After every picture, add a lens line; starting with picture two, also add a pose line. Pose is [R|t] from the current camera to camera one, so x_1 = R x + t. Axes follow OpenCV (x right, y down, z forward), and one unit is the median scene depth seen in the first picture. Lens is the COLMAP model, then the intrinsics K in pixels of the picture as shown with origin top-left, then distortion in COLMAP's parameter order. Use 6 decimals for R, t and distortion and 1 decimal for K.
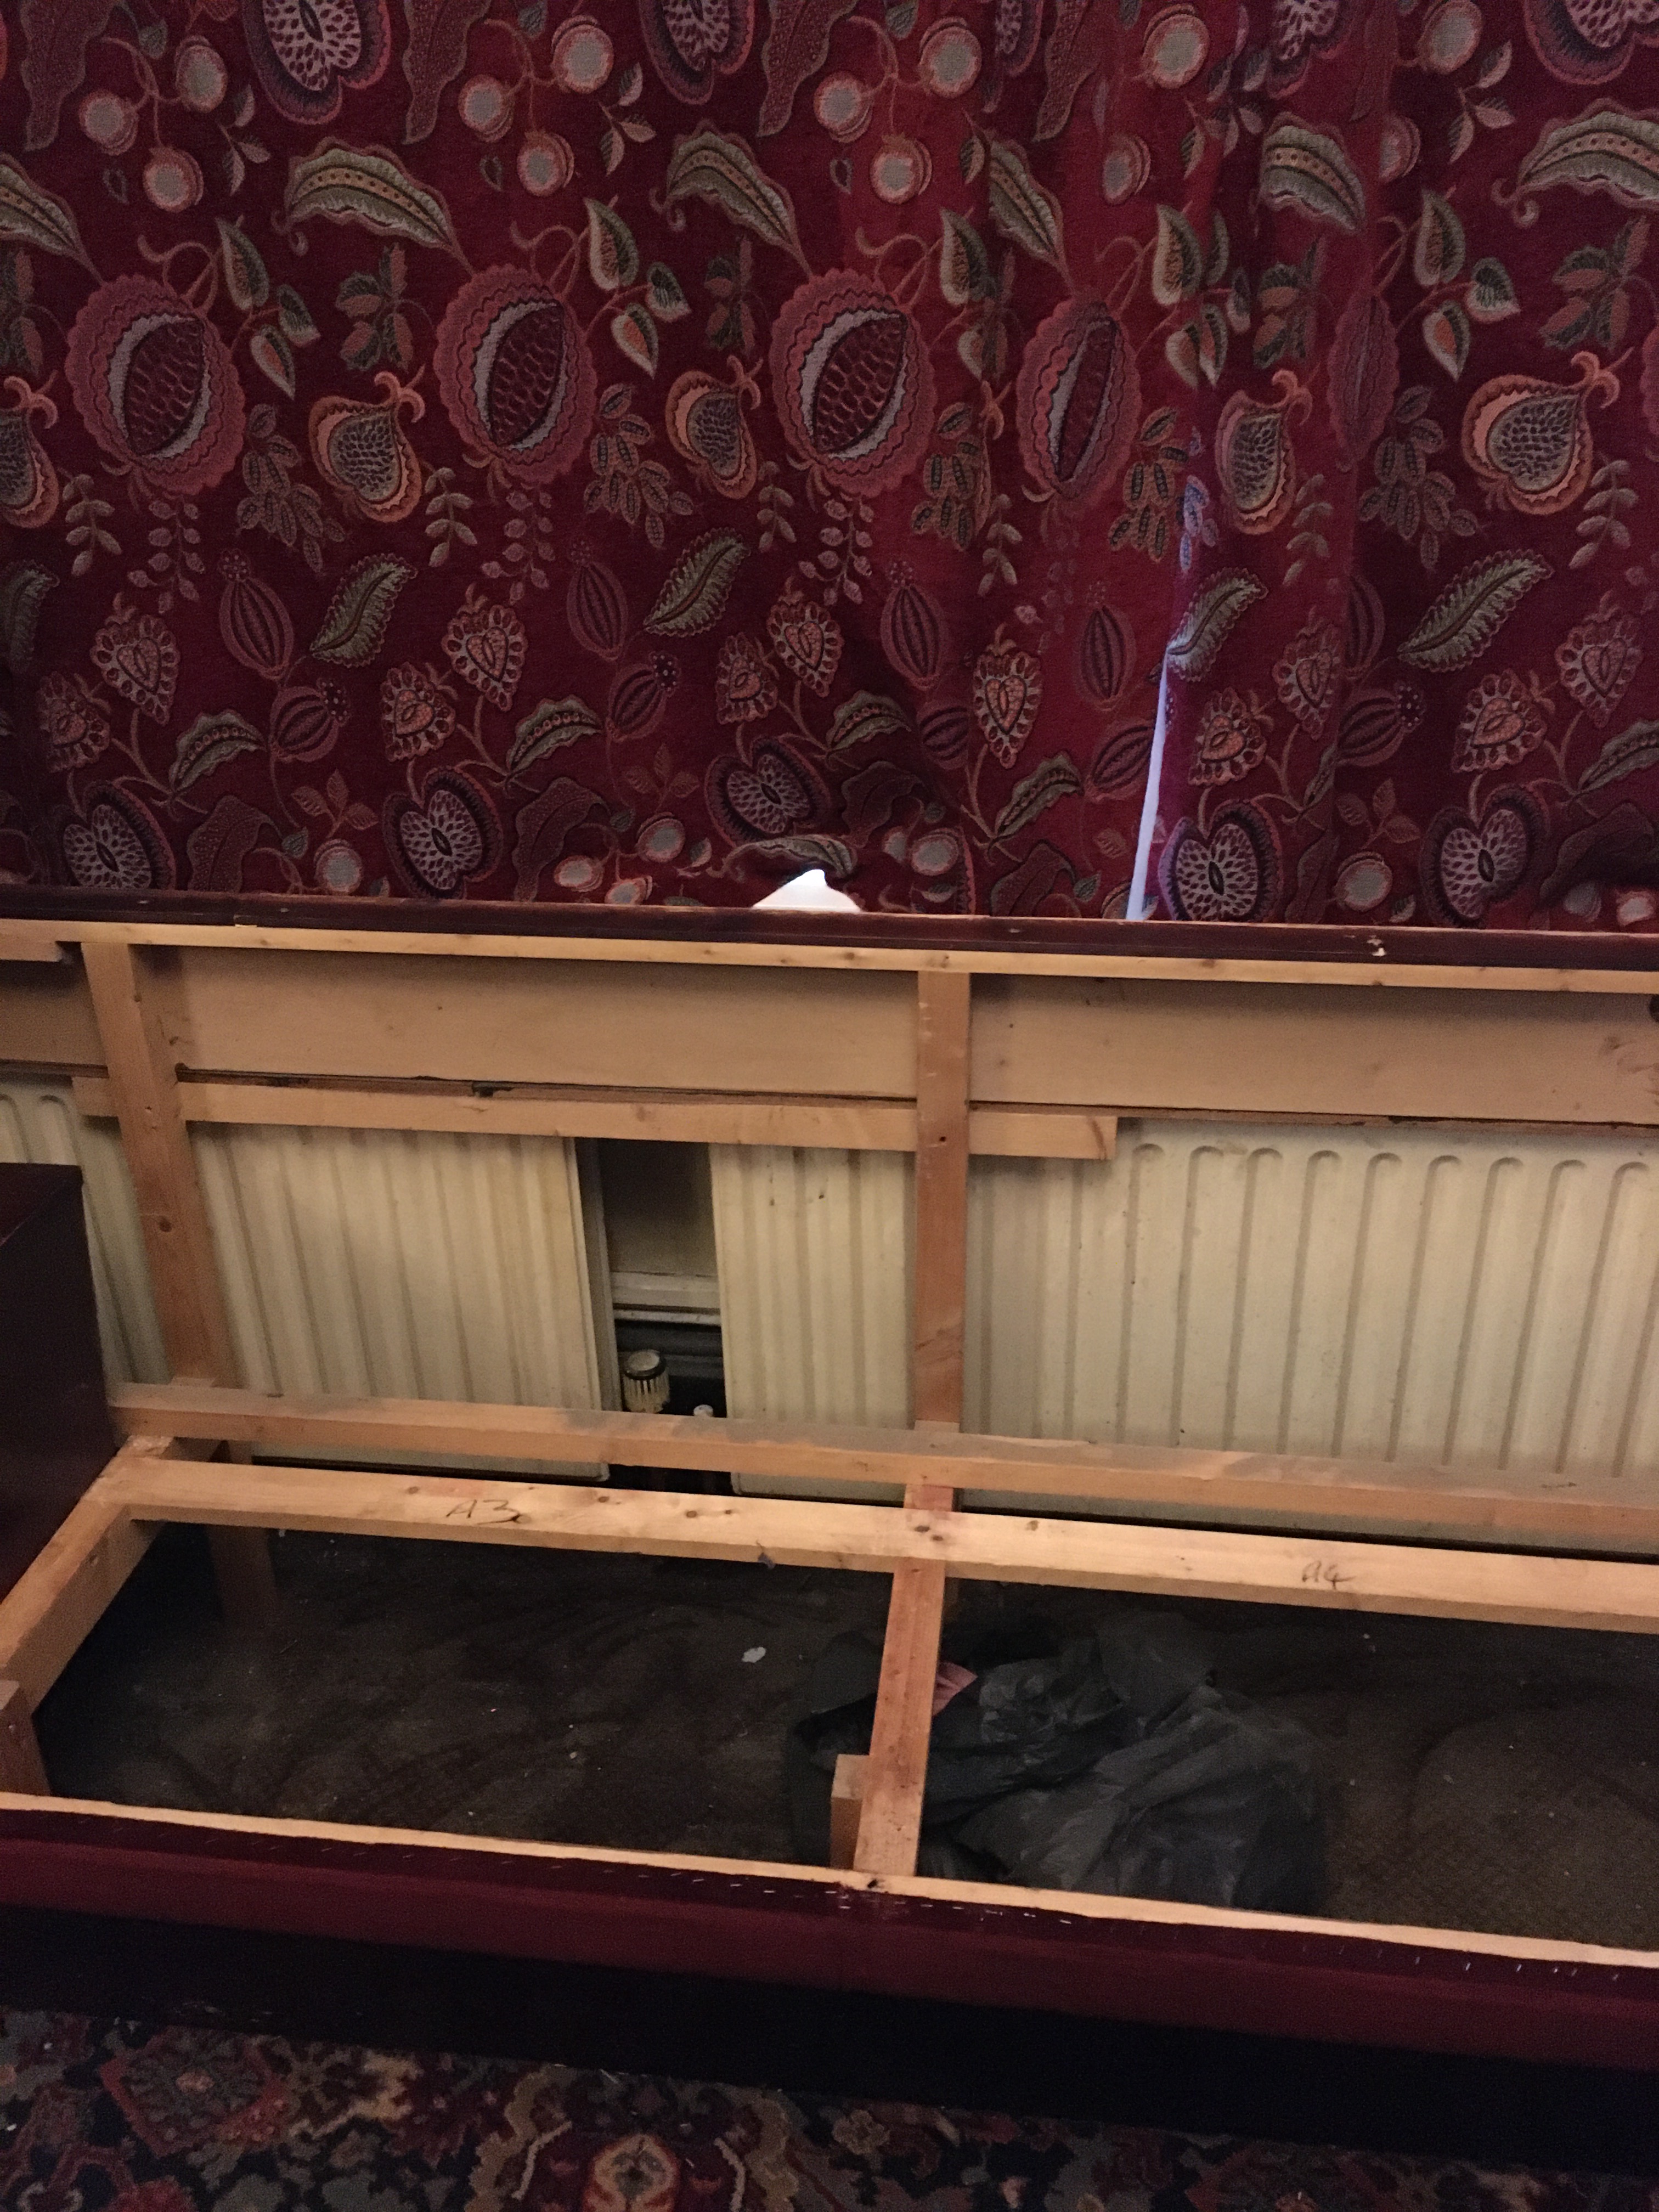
lens RADIAL K [[1922.1, 0, 859.9], [0, 1922.1, 1067.2], [0, 0, 1]] dist [0.056498, -0.079922]
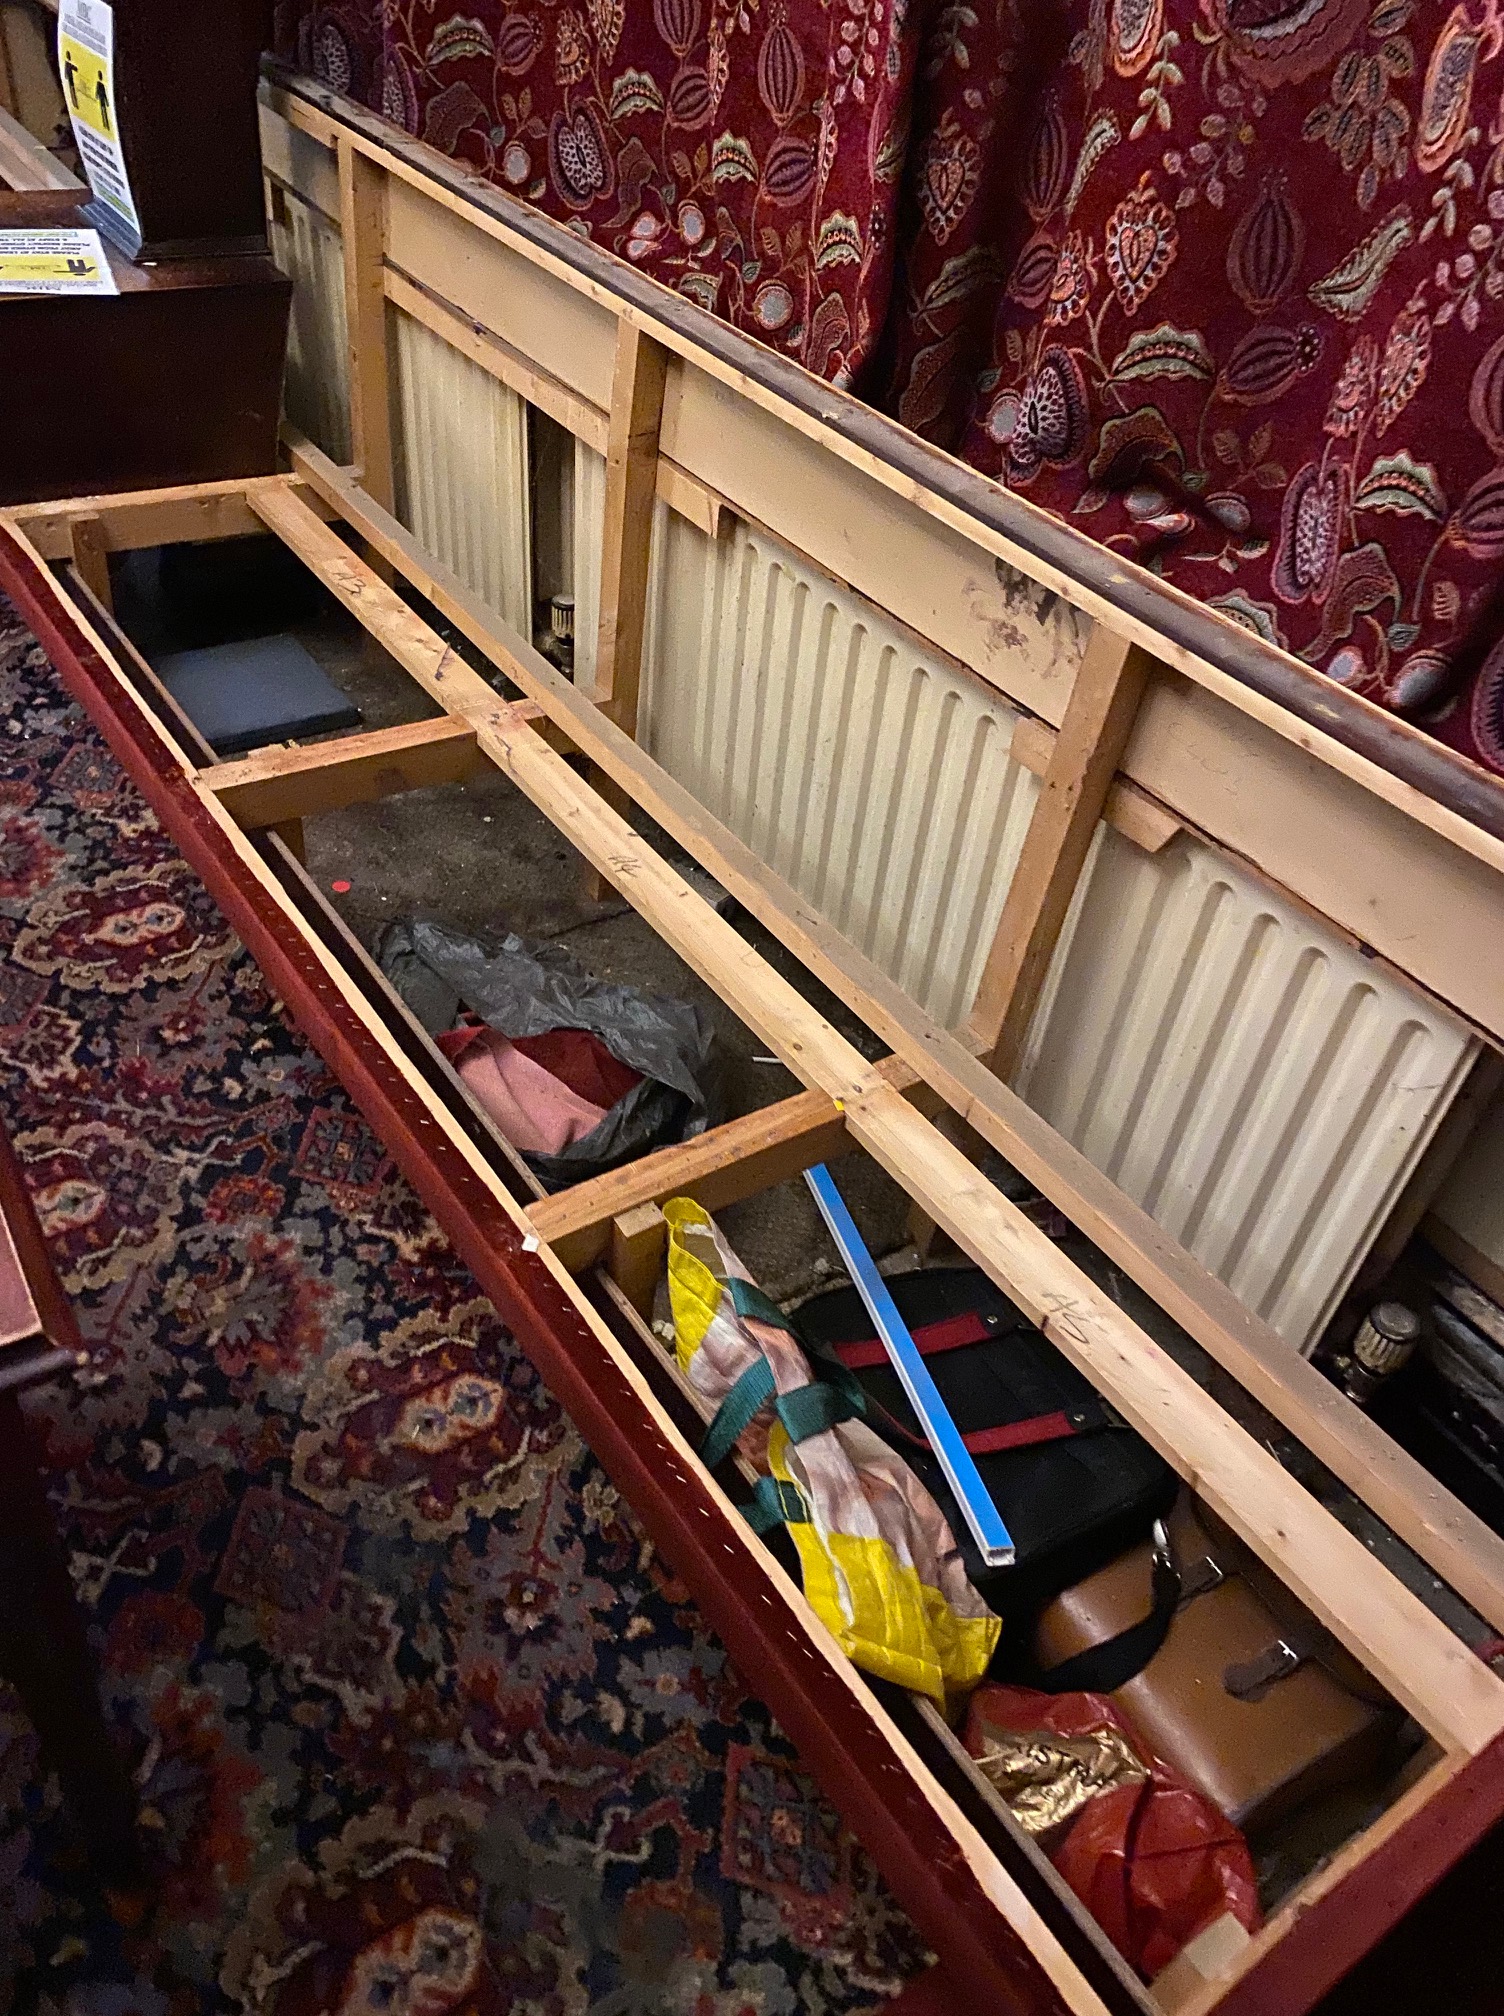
lens RADIAL K [[1585.2, 0, 748.3], [0, 1585.2, 1015.4], [0, 0, 1]] dist [0.022974, -0.036458]
pose [[0.663970, 0.558087, -0.497677, 0.873202], [-0.446497, 0.829782, 0.334816, -0.054583], [0.599820, -0.000096, 0.800135, 0.167706]]
